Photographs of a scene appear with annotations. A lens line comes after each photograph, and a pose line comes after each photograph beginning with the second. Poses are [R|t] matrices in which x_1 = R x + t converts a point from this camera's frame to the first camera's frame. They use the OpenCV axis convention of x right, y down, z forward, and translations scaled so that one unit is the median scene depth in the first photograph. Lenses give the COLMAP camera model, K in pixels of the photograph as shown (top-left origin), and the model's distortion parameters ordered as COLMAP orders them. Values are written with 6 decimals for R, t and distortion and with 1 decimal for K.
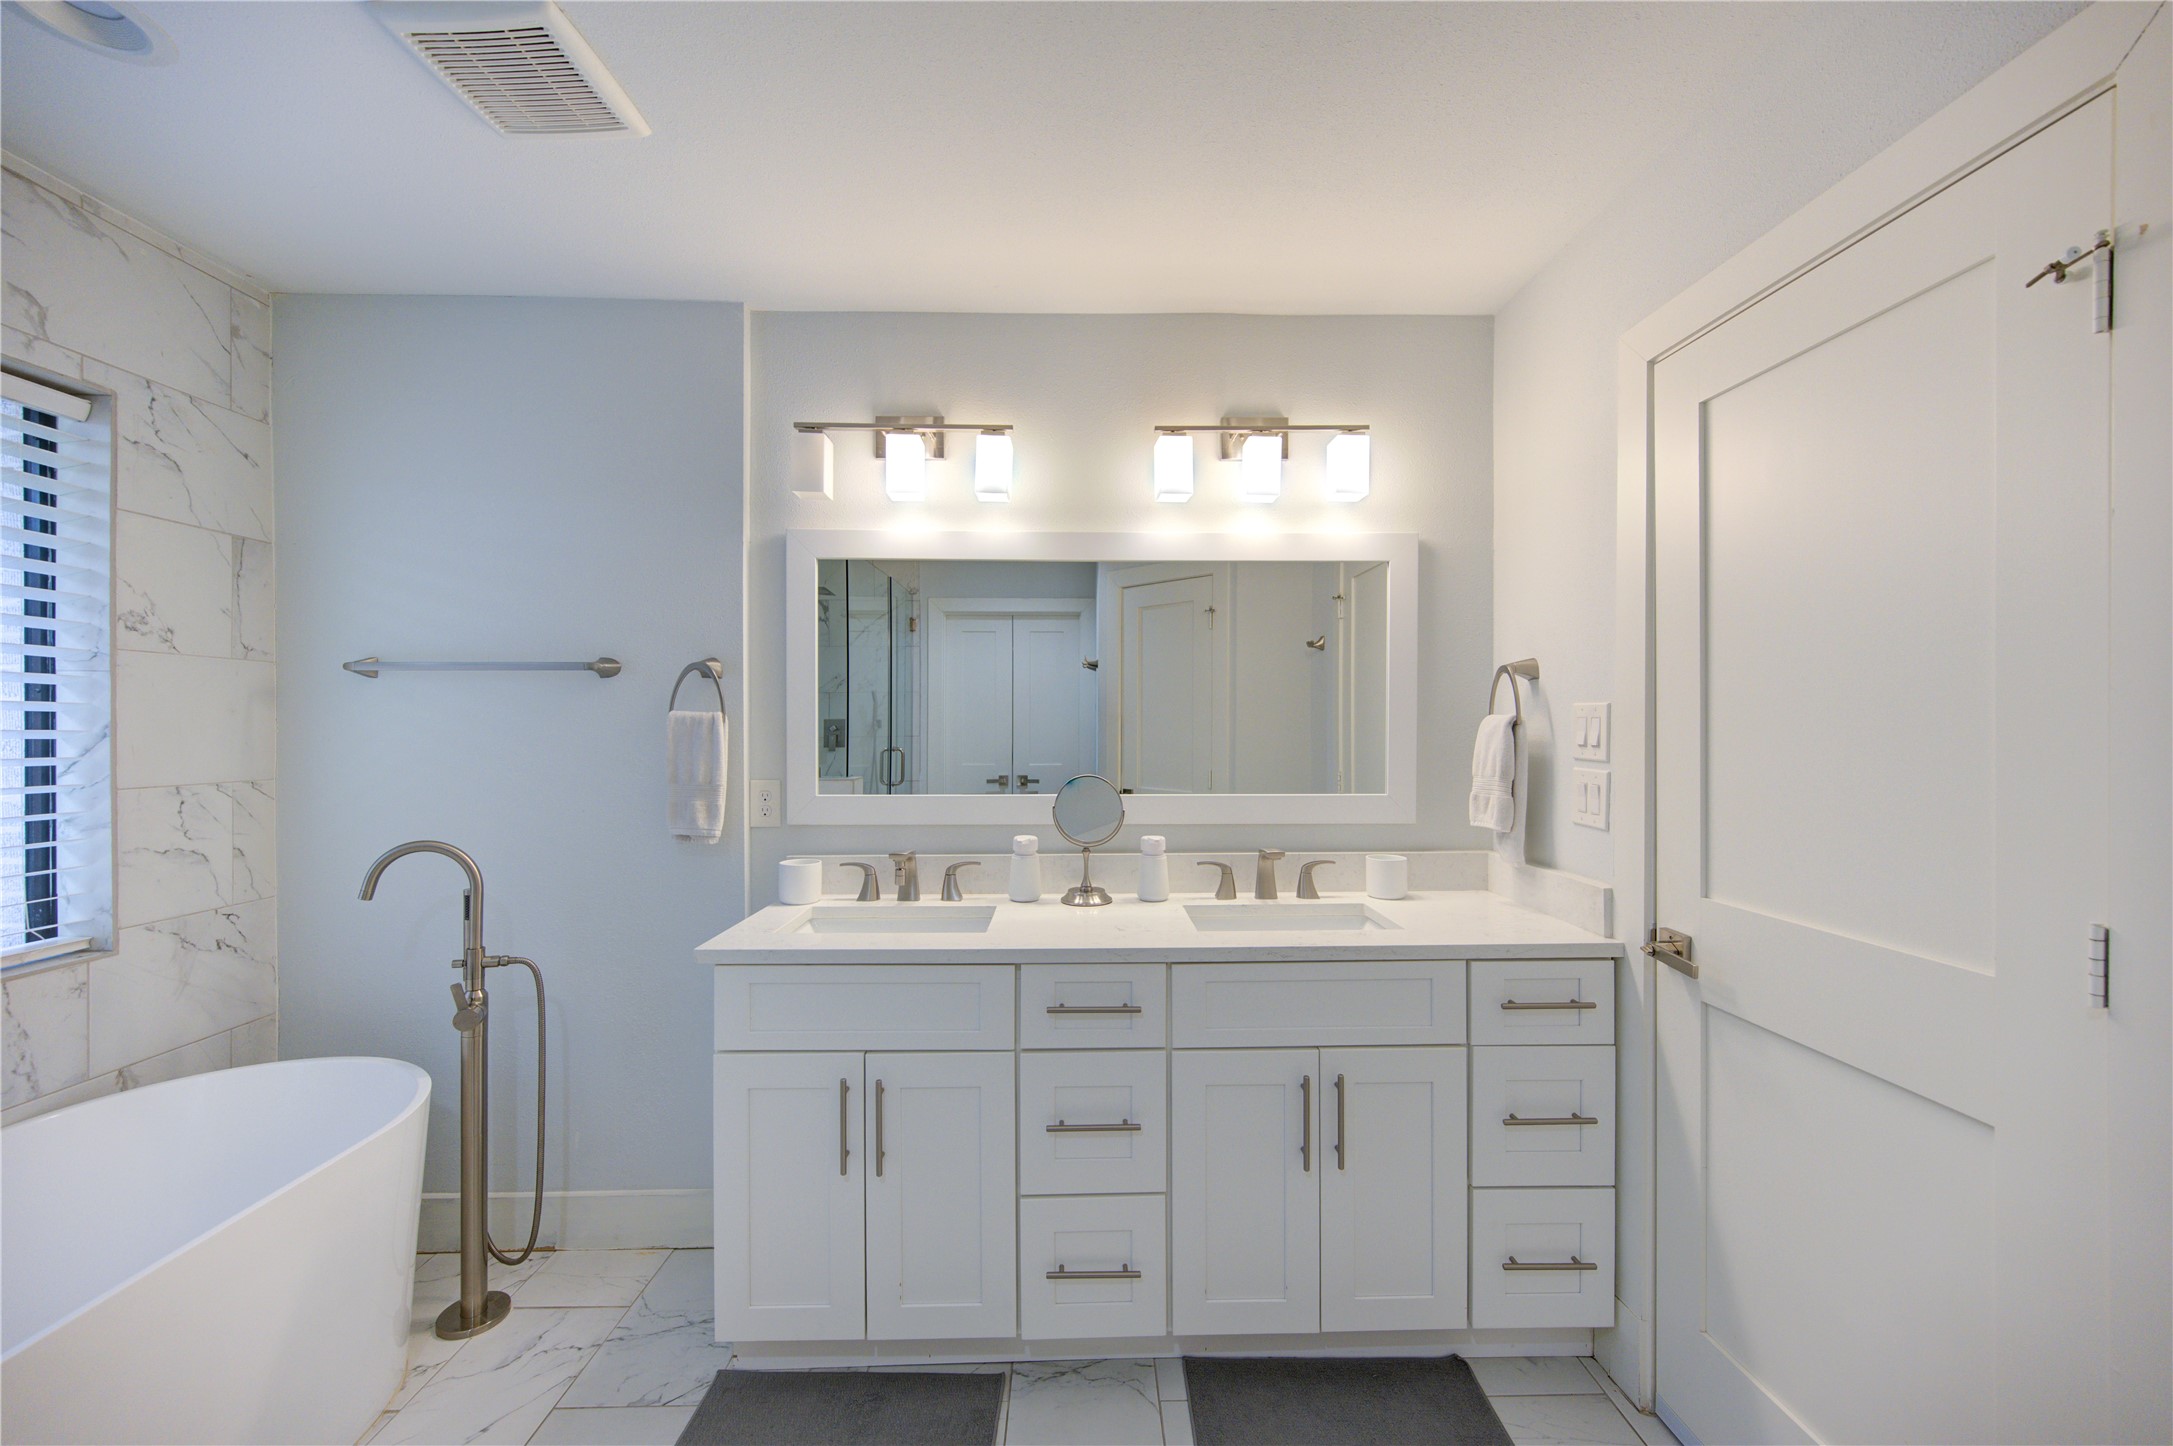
lens RADIAL K [[839.5, 0, 1089.9], [0, 839.5, 731.8], [0, 0, 1]] dist [0.001965, -0.001627]
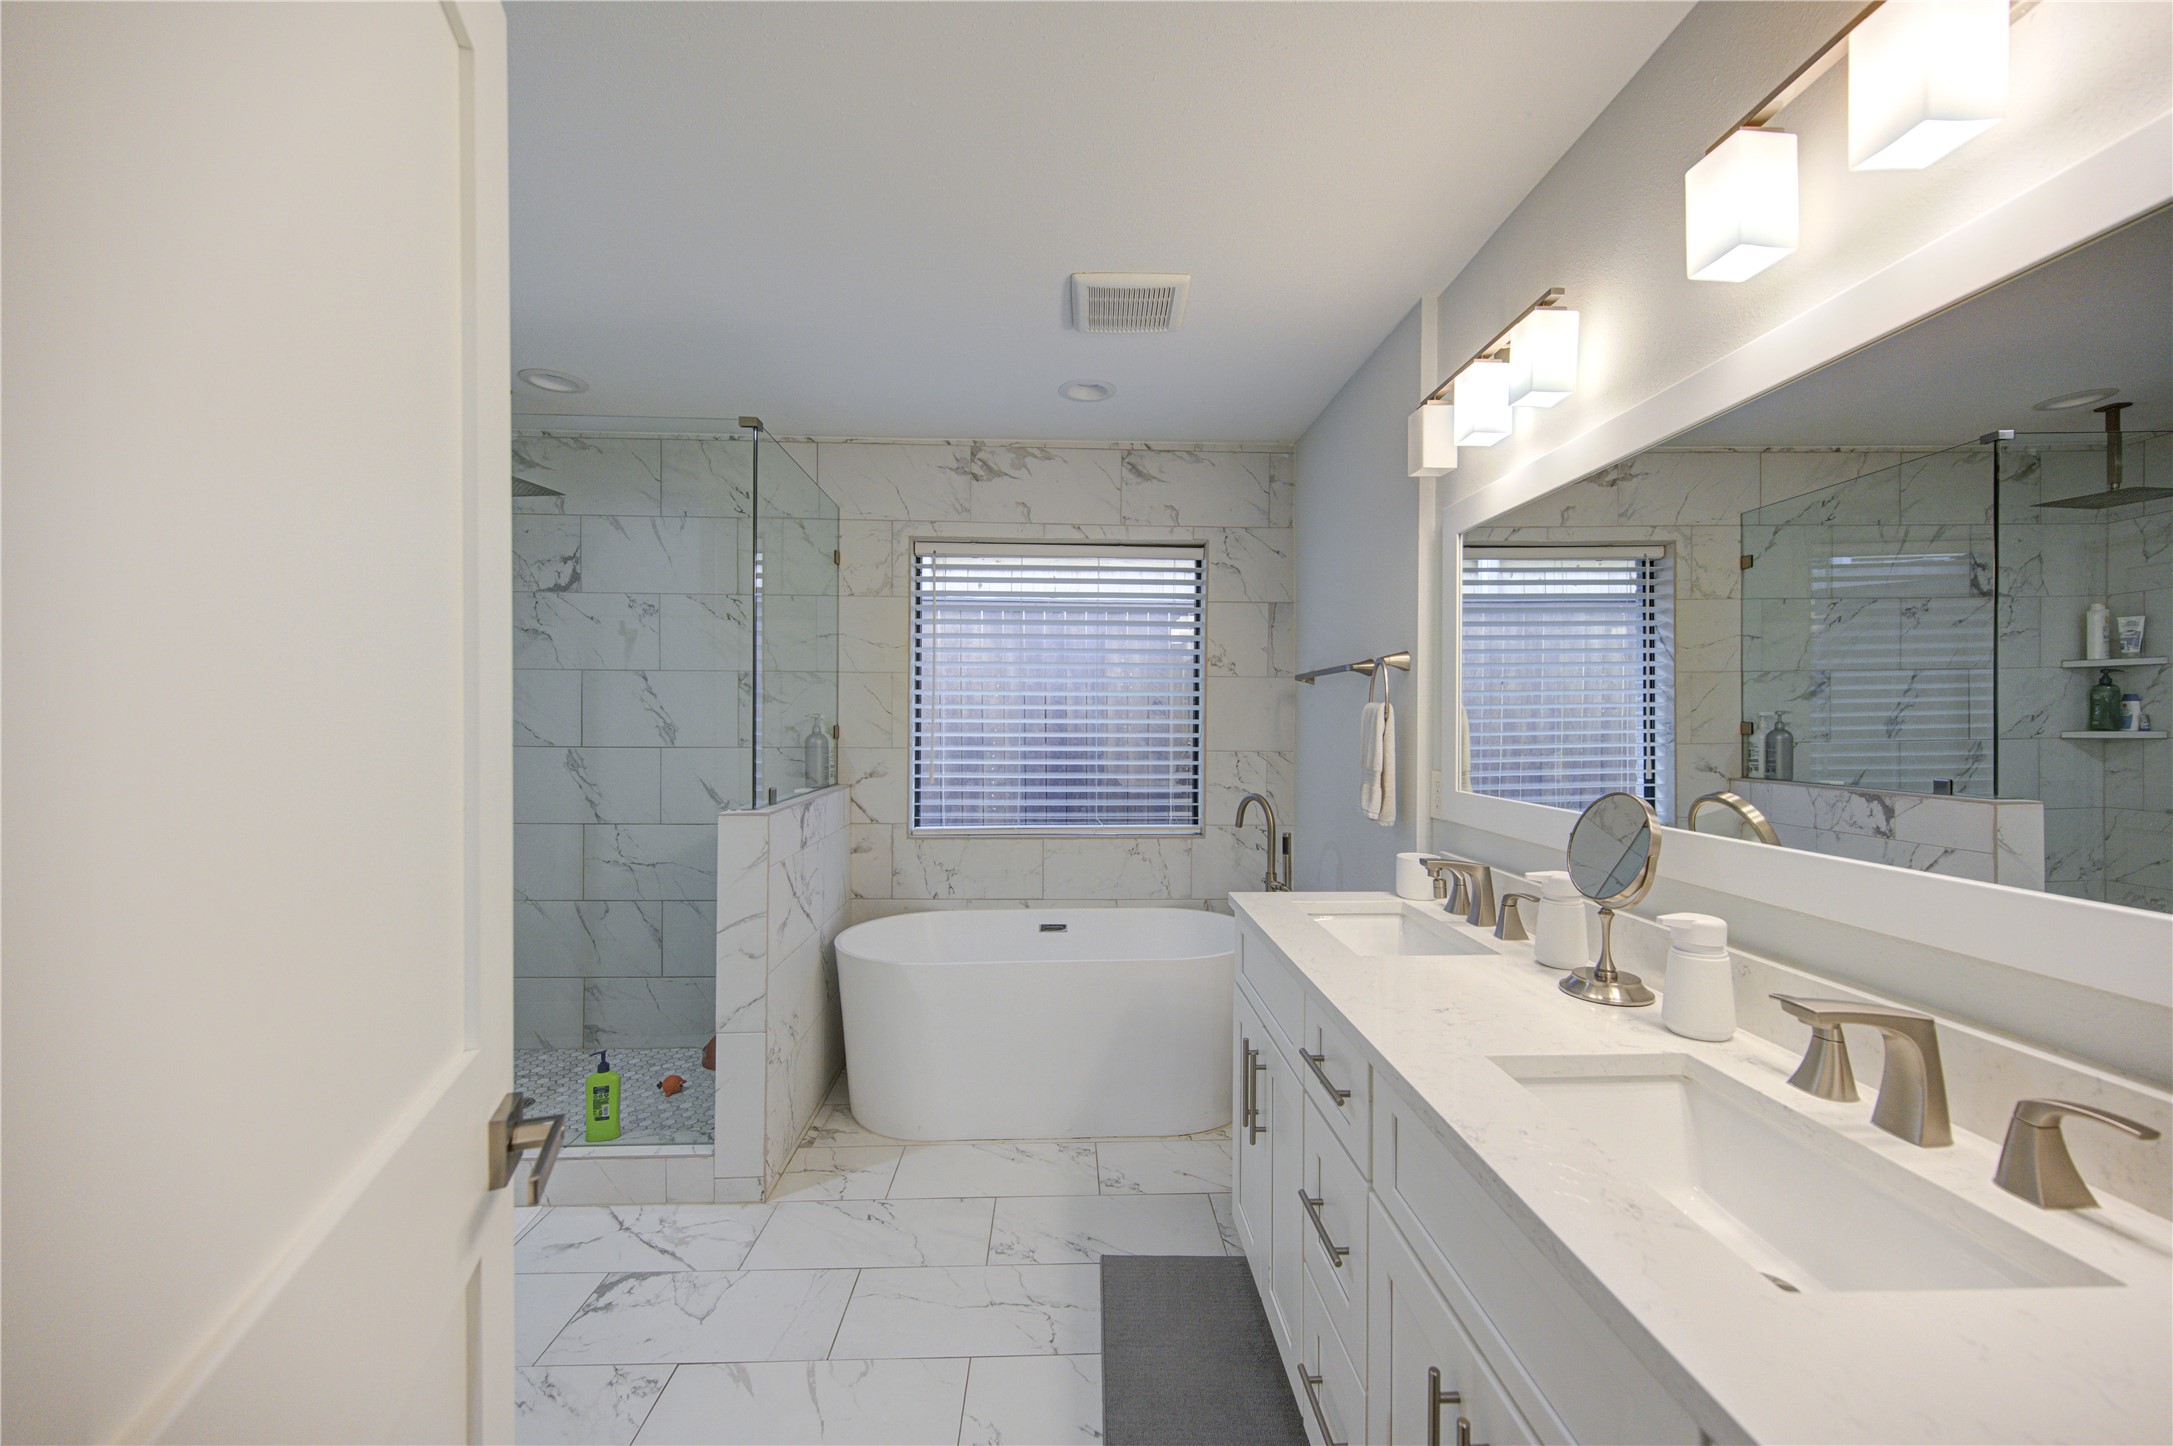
lens RADIAL K [[839.5, 0, 1086.7], [0, 839.5, 729.3], [0, 0, 1]] dist [0.001965, -0.001627]
pose [[0.012848, 0.009205, -0.999875, 0.711491], [-0.012400, 0.999882, 0.009046, 0.006335], [0.999841, 0.012282, 0.012960, 0.694398]]
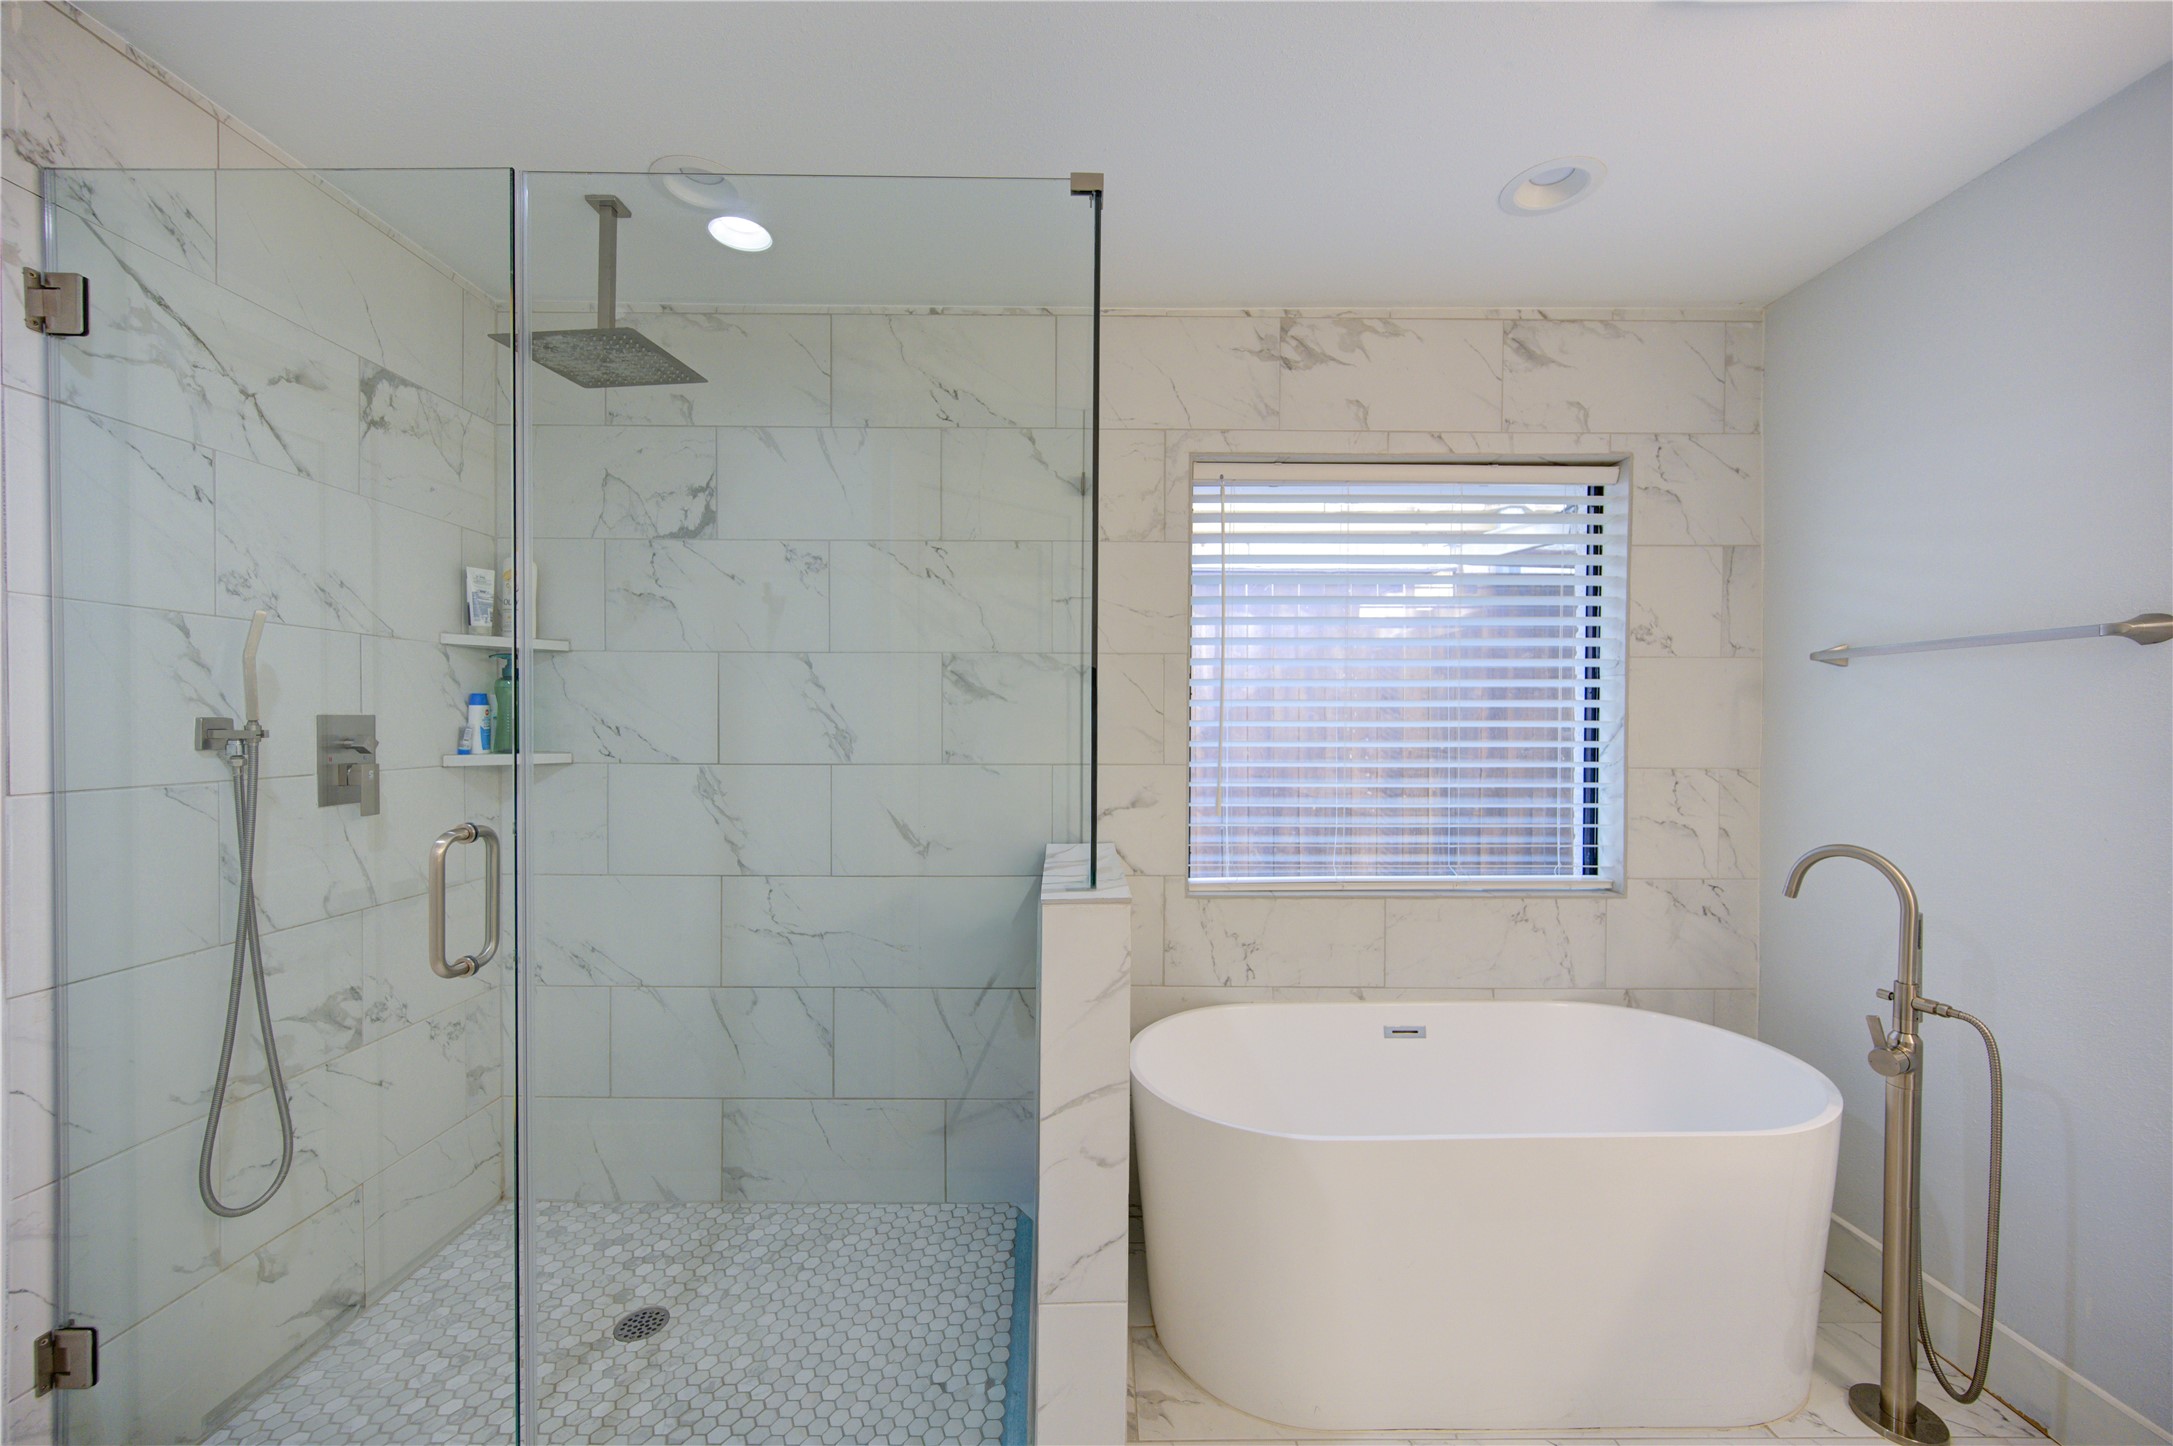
lens RADIAL K [[839.5, 0, 1083.9], [0, 839.5, 728.9], [0, 0, 1]] dist [0.001965, -0.001627]
pose [[-0.024473, 0.010409, -0.999646, 0.124368], [-0.009324, 0.999900, 0.010640, 0.003971], [0.999657, 0.009581, -0.024374, 0.206232]]
